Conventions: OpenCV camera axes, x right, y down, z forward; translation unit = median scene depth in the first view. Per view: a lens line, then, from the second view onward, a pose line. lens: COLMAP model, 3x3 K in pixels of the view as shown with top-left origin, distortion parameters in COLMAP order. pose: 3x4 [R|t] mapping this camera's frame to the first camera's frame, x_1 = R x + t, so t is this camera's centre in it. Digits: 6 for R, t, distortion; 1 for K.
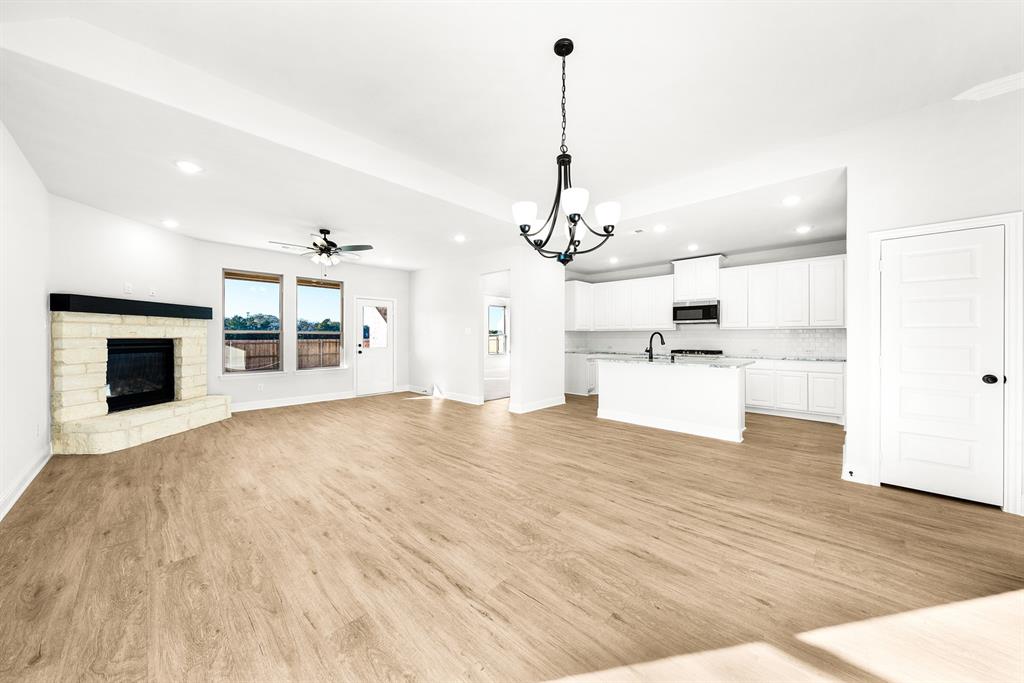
lens RADIAL K [[350.1, 0, 514.2], [0, 350.1, 335.8], [0, 0, 1]] dist [-0.002338, 0.000324]
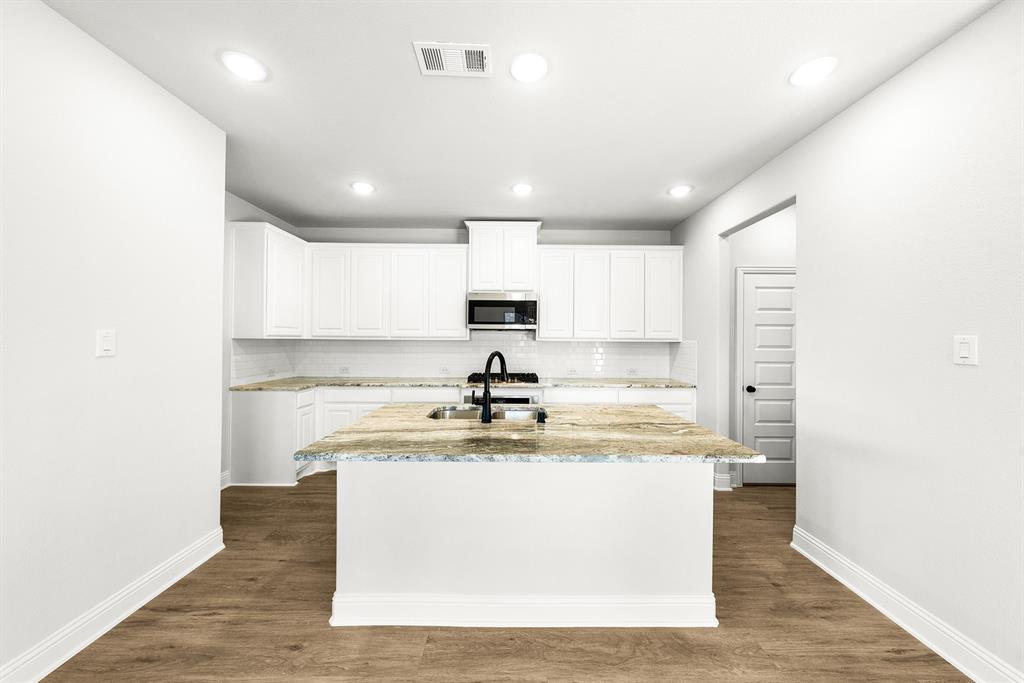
lens RADIAL K [[350.1, 0, 511.9], [0, 350.1, 339.6], [0, 0, 1]] dist [-0.002338, 0.000324]
pose [[0.722703, 0.005872, 0.691134, 0.146999], [-0.009268, 0.999956, 0.001196, -0.024934], [-0.691097, -0.007269, 0.722726, 0.717571]]
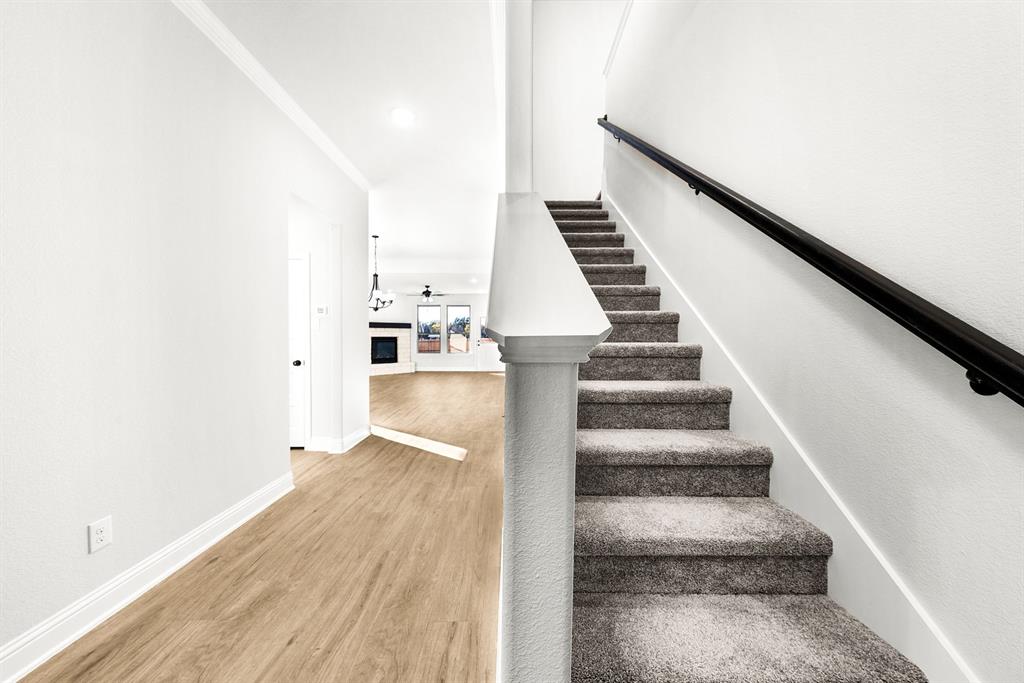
lens RADIAL K [[350.1, 0, 518.2], [0, 350.1, 337.7], [0, 0, 1]] dist [-0.002338, 0.000324]
pose [[0.714371, 0.007570, -0.699727, 1.314941], [-0.001198, 0.999953, 0.009595, -0.009718], [0.699767, -0.006017, 0.714346, -0.141379]]
